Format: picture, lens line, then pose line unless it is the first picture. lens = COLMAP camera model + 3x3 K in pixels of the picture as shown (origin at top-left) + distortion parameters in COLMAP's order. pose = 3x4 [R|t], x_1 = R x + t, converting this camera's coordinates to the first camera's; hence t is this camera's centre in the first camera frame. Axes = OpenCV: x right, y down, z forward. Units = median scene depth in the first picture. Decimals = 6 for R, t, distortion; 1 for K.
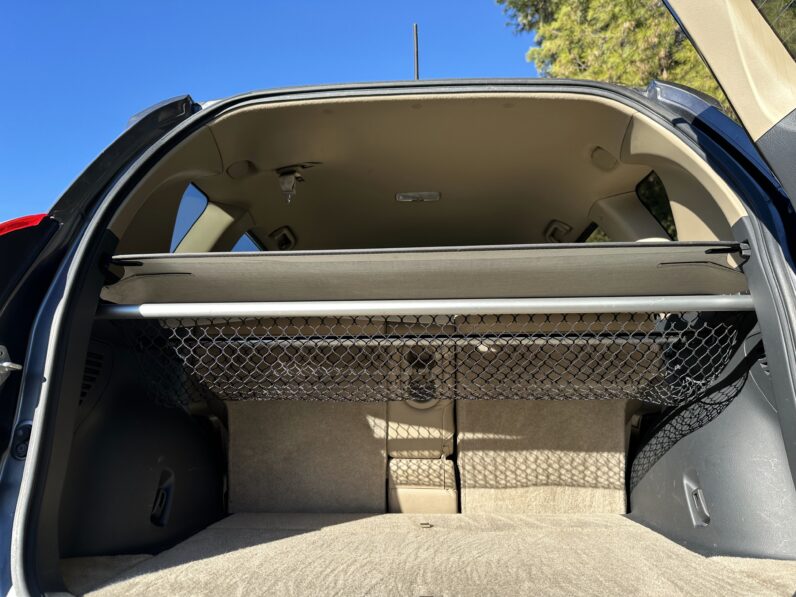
lens RADIAL K [[581.3, 0, 389.4], [0, 581.3, 298.0], [0, 0, 1]] dist [0.013276, -0.020519]
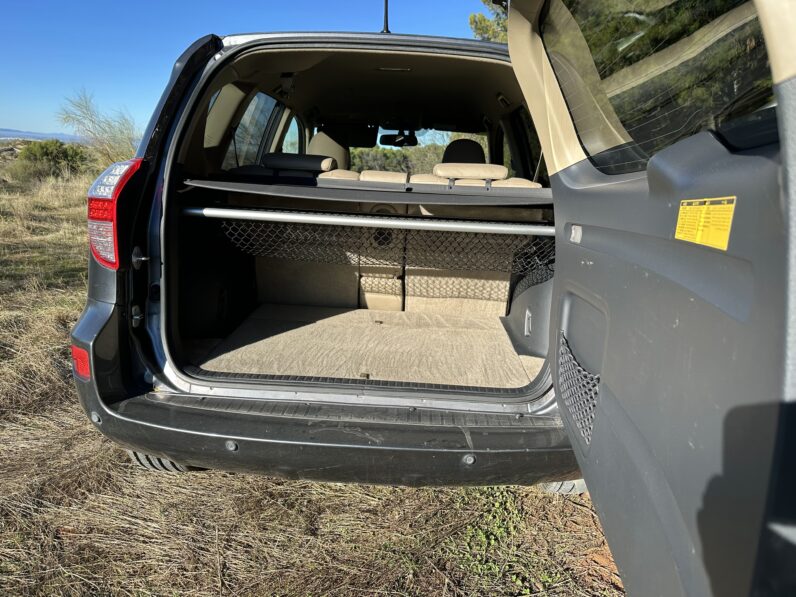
lens RADIAL K [[581.3, 0, 401.7], [0, 581.3, 298.1], [0, 0, 1]] dist [0.013276, -0.020519]
pose [[0.998664, 0.042787, 0.028972, 0.068359], [-0.051220, 0.893823, 0.445485, -0.376975], [-0.006835, -0.446374, 0.894821, -0.422509]]
